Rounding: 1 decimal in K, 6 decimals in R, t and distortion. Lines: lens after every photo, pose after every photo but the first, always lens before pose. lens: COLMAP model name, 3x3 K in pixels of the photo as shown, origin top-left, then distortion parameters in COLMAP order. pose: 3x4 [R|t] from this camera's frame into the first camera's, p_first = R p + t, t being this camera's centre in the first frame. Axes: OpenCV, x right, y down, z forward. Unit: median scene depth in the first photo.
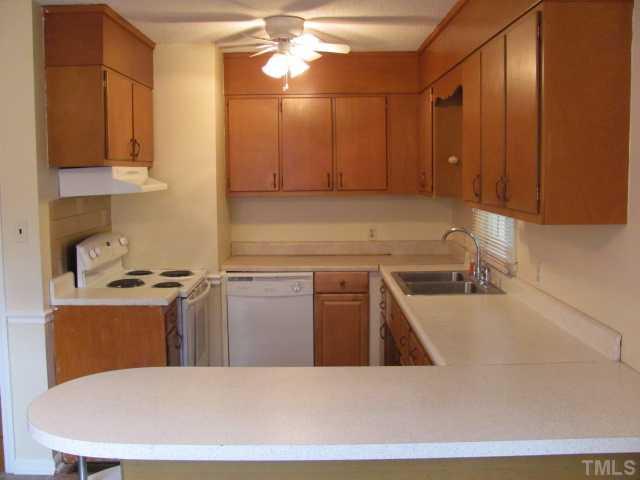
lens RADIAL K [[692.7, 0, 320.0], [0, 692.7, 240.0], [0, 0, 1]] dist [-0.168998, 0.211582]
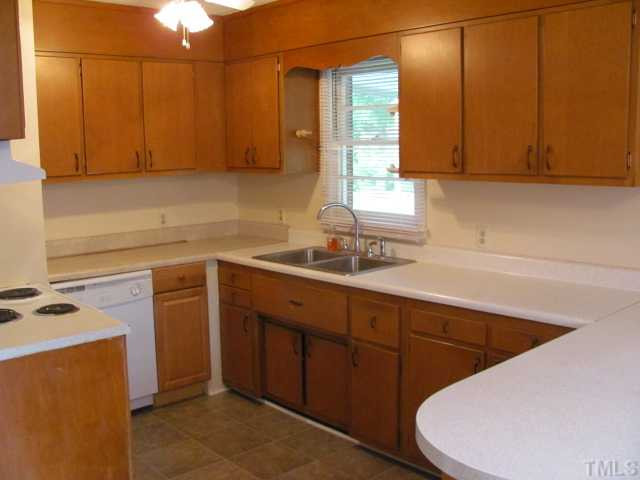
lens RADIAL K [[692.7, 0, 320.0], [0, 692.7, 240.0], [0, 0, 1]] dist [-0.168998, 0.211582]
pose [[0.739992, -0.099350, 0.665238, -0.406313], [0.080530, 0.995003, 0.059020, -0.021396], [-0.667777, 0.009898, 0.744295, 0.244889]]
